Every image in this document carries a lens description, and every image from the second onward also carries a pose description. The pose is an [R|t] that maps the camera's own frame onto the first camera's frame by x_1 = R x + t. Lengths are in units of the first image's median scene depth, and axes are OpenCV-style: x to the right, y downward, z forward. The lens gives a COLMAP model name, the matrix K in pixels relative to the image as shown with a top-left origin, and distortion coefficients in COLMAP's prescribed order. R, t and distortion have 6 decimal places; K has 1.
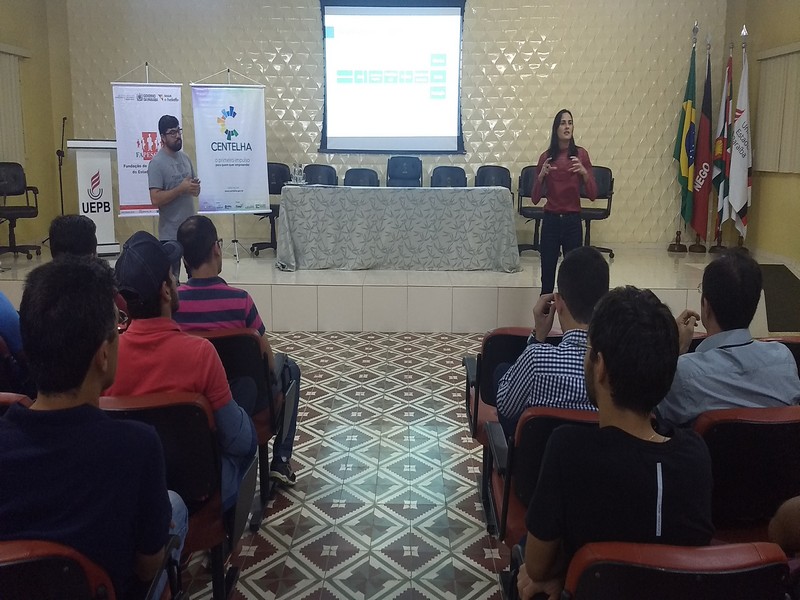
lens RADIAL K [[690.5, 0, 408.4], [0, 690.5, 287.0], [0, 0, 1]] dist [0.242681, -0.445175]
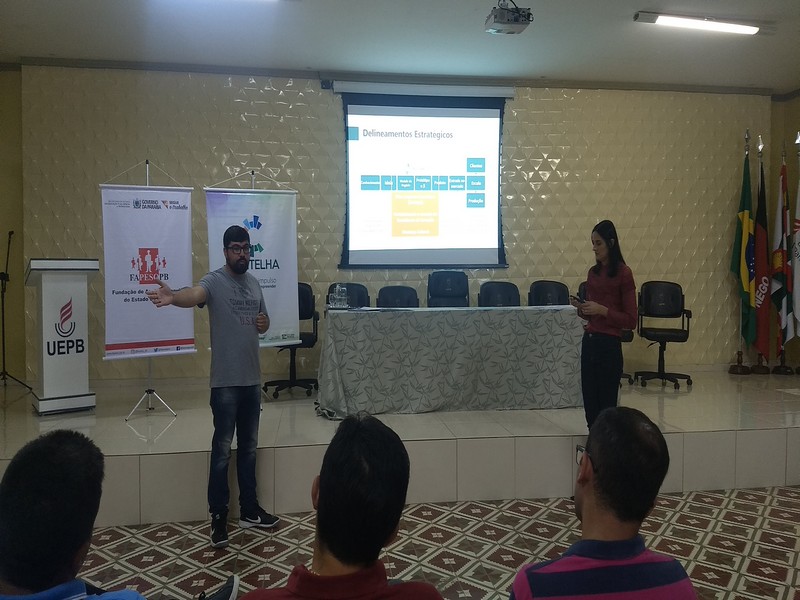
lens RADIAL K [[690.1, 0, 412.4], [0, 690.1, 298.9], [0, 0, 1]] dist [0.259155, -0.427984]
pose [[0.985032, -0.019526, 0.171264, -0.205918], [0.043418, 0.989635, -0.136886, -0.043140], [-0.166816, 0.142273, 0.975669, 0.198493]]
